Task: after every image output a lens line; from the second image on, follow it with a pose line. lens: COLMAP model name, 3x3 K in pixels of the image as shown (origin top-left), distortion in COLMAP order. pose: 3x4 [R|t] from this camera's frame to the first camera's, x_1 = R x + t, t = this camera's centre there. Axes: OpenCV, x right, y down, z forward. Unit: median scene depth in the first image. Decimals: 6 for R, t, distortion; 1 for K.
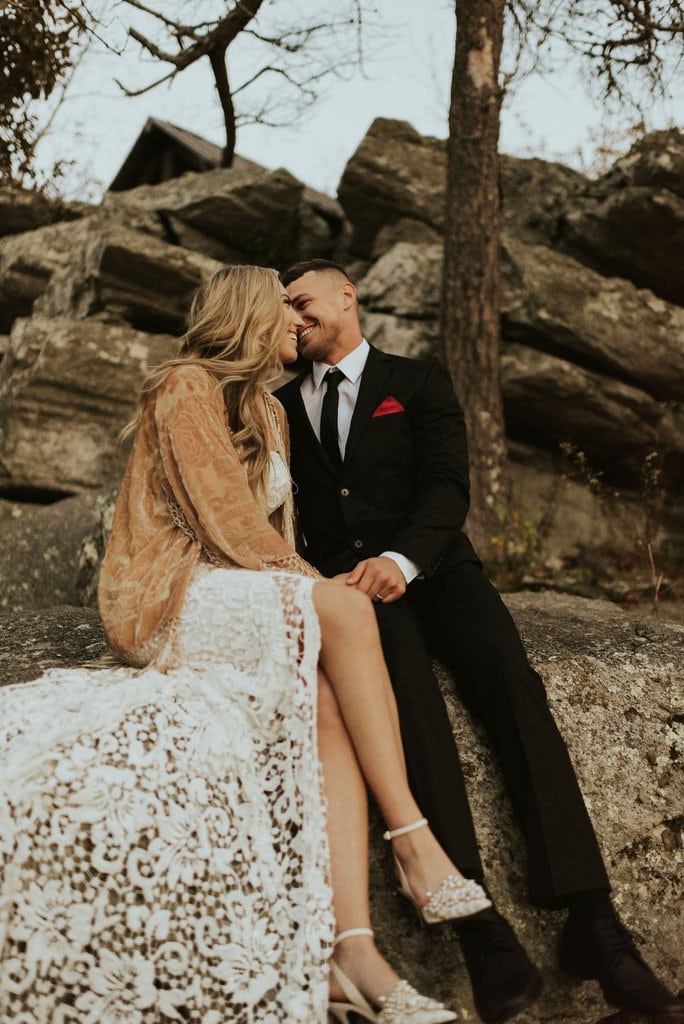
lens RADIAL K [[1013.7, 0, 358.2], [0, 1013.7, 511.6], [0, 0, 1]] dist [-0.011001, -0.003295]
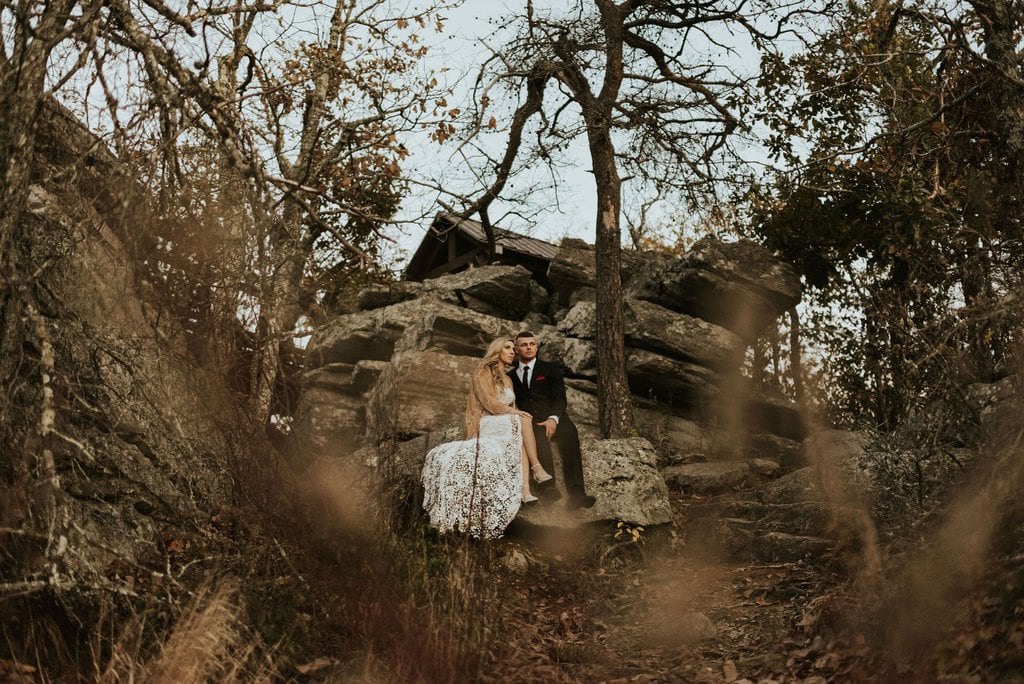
lens RADIAL K [[1013.7, 0, 512.0], [0, 1013.7, 342.0], [0, 0, 1]] dist [-0.011001, -0.003295]
pose [[0.991255, -0.067606, -0.113325, 0.139101], [0.047500, 0.984028, -0.171559, 0.154335], [0.123114, 0.164676, 0.978634, -0.998416]]
